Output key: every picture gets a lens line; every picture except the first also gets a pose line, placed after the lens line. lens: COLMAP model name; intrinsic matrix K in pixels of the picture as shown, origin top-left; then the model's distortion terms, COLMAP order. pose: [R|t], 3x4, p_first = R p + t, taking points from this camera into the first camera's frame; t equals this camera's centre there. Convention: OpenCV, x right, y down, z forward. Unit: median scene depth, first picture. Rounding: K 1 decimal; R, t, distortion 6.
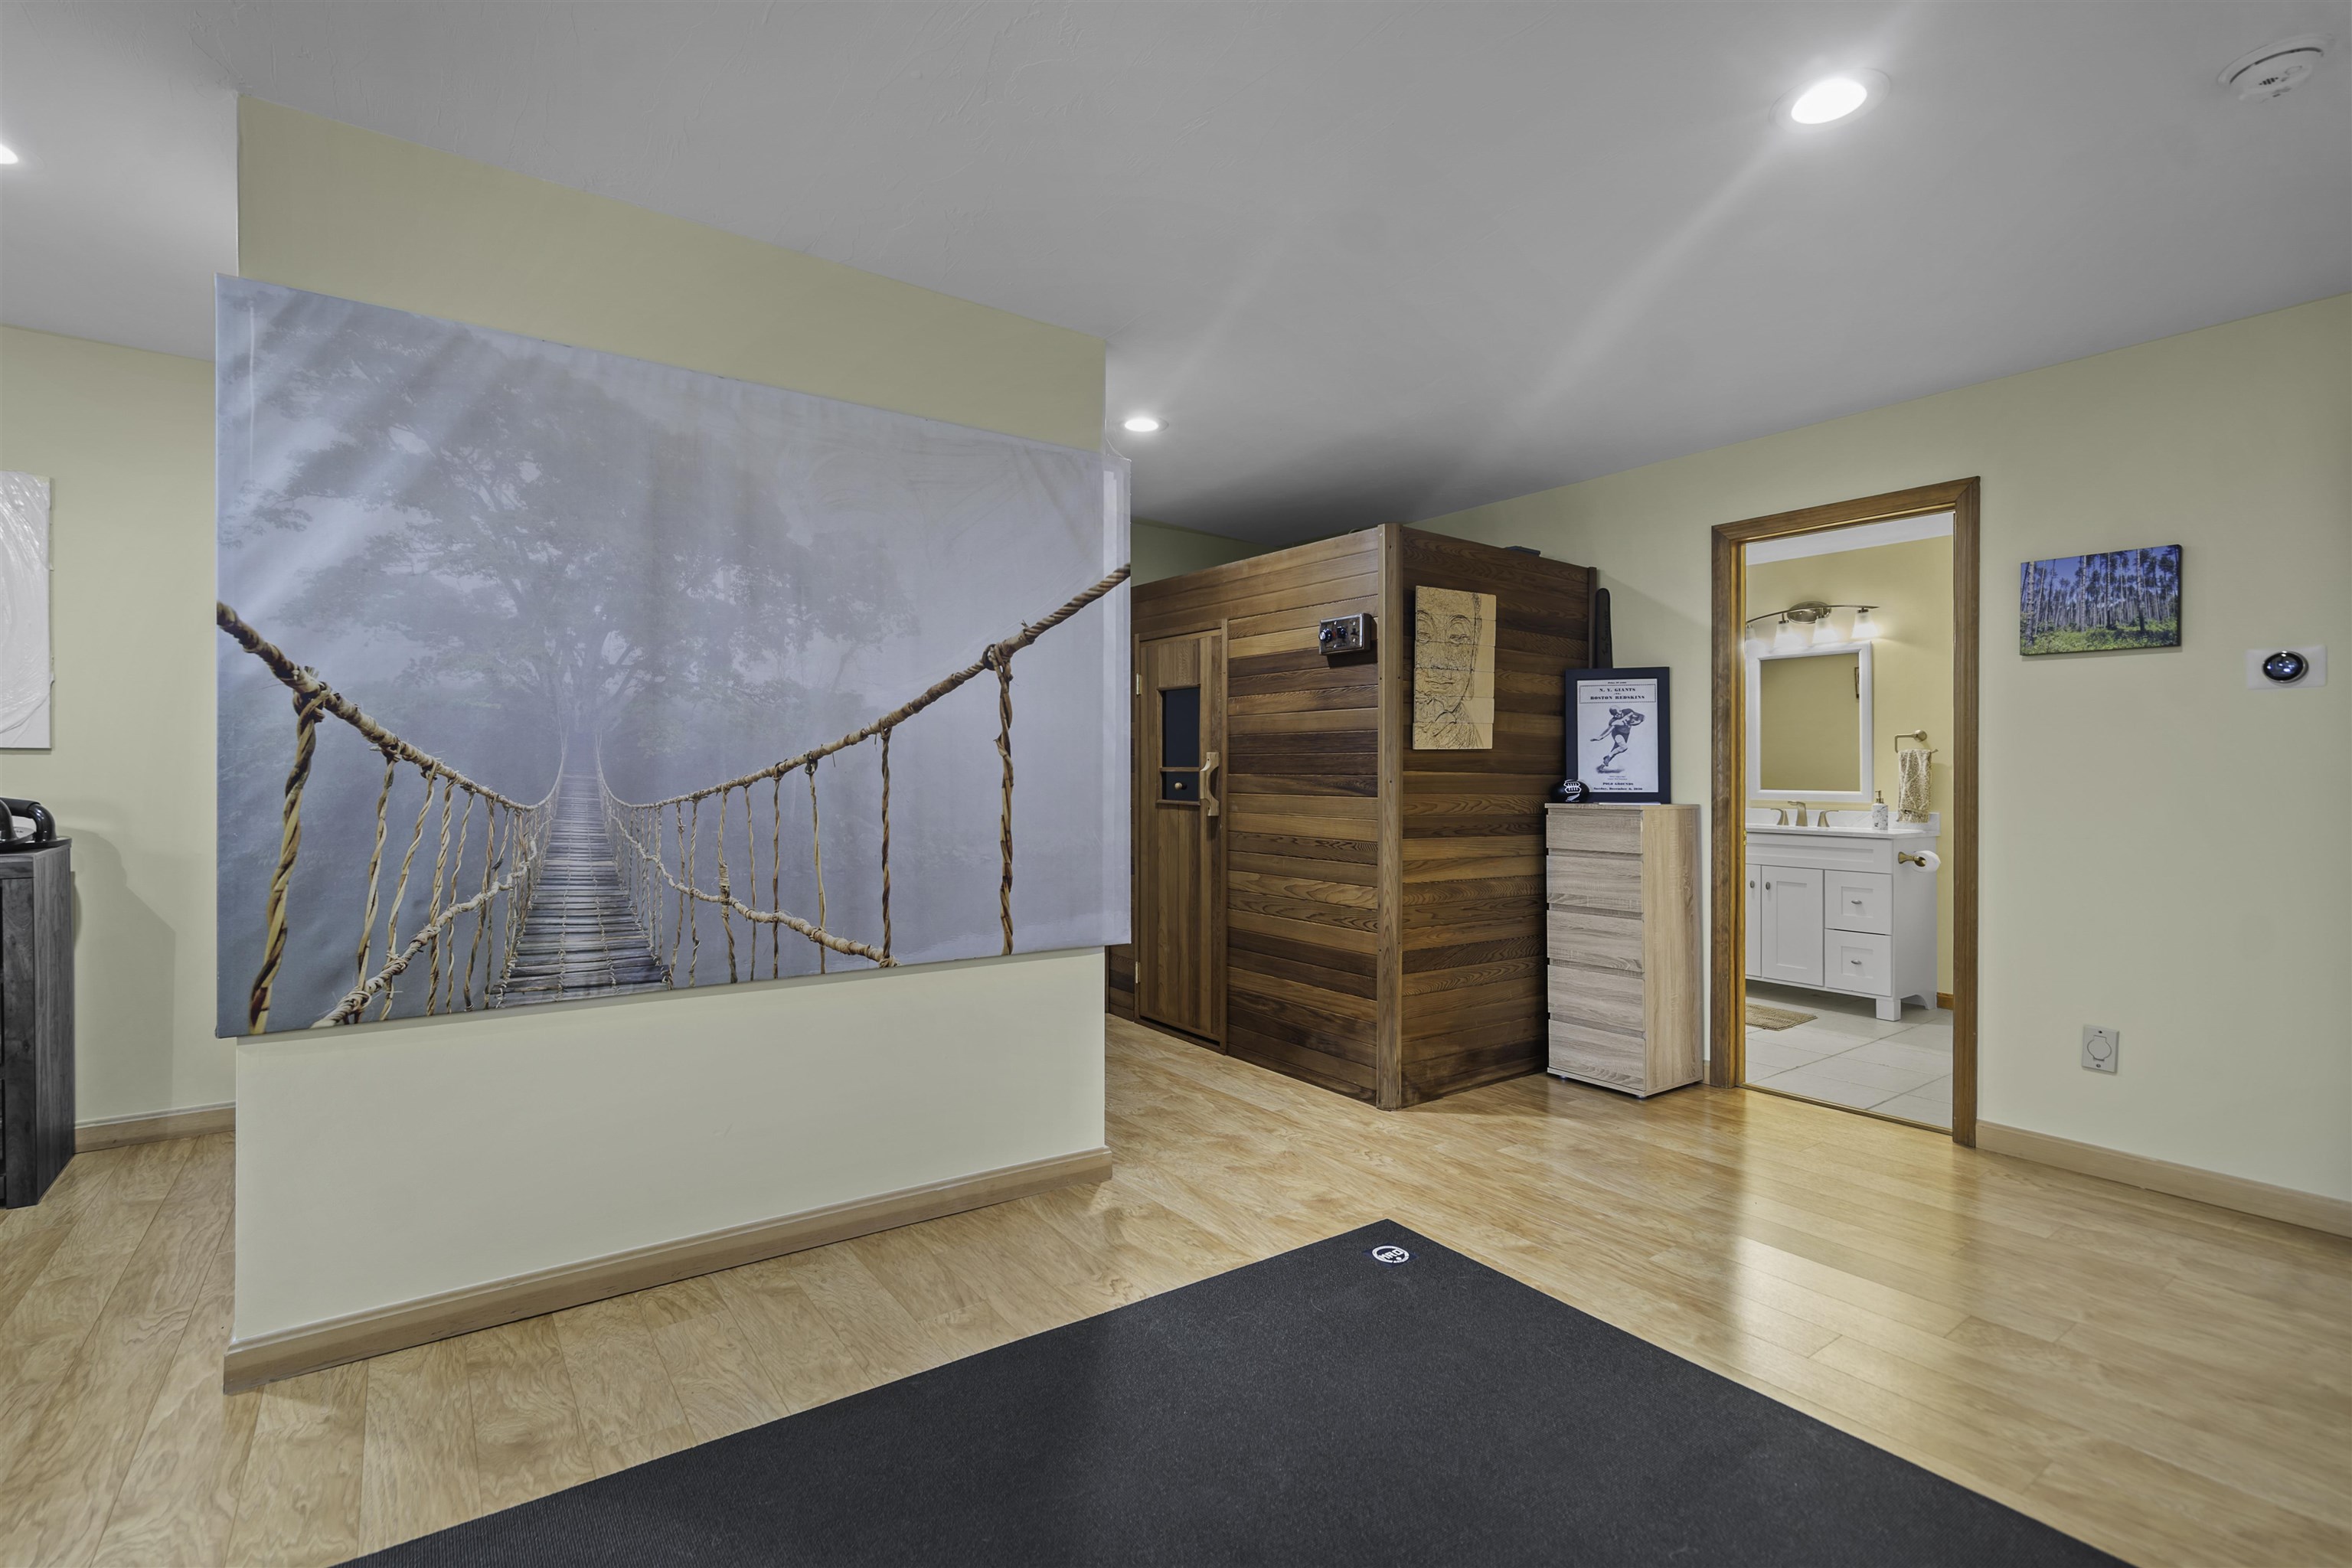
lens RADIAL K [[1071.1, 0, 1161.3], [0, 1071.1, 778.1], [0, 0, 1]] dist [-0.001210, 0.002132]
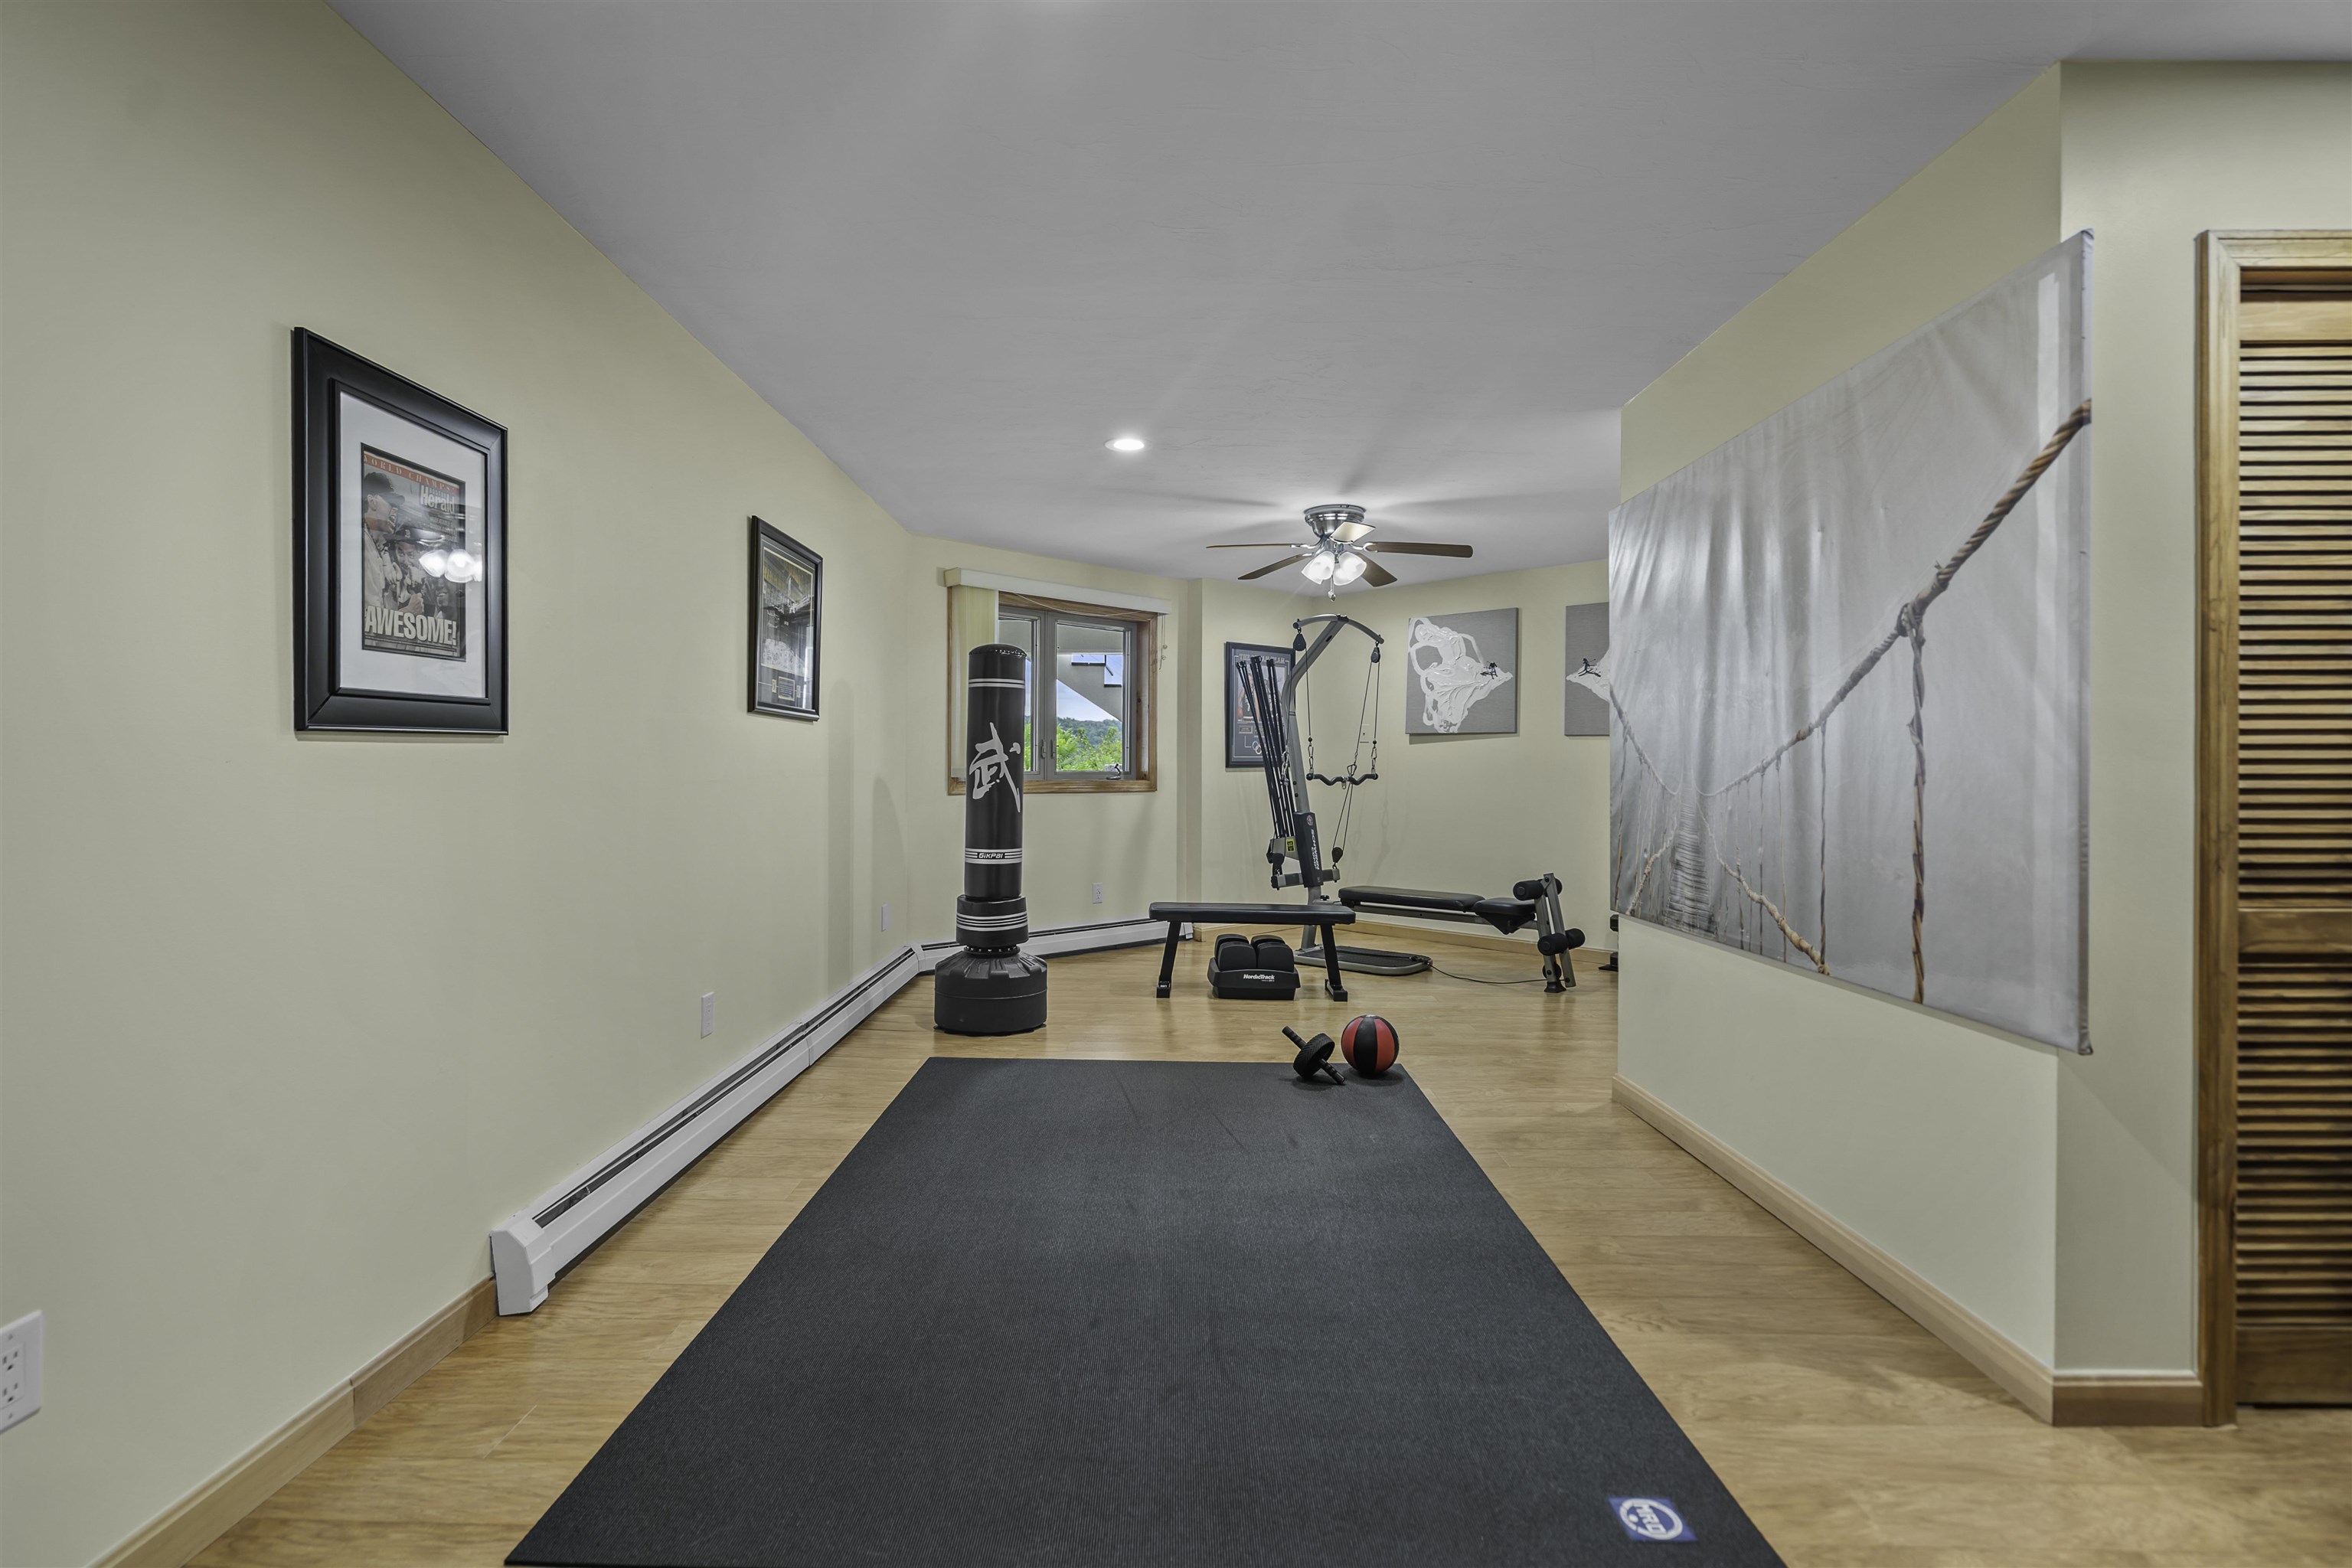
lens RADIAL K [[1071.1, 0, 1164.9], [0, 1071.1, 789.4], [0, 0, 1]] dist [-0.001210, 0.002132]
pose [[-0.570072, 0.006832, -0.821566, 0.812614], [-0.005703, 0.999908, 0.012273, 0.005385], [0.821575, 0.011682, -0.569981, 1.014599]]
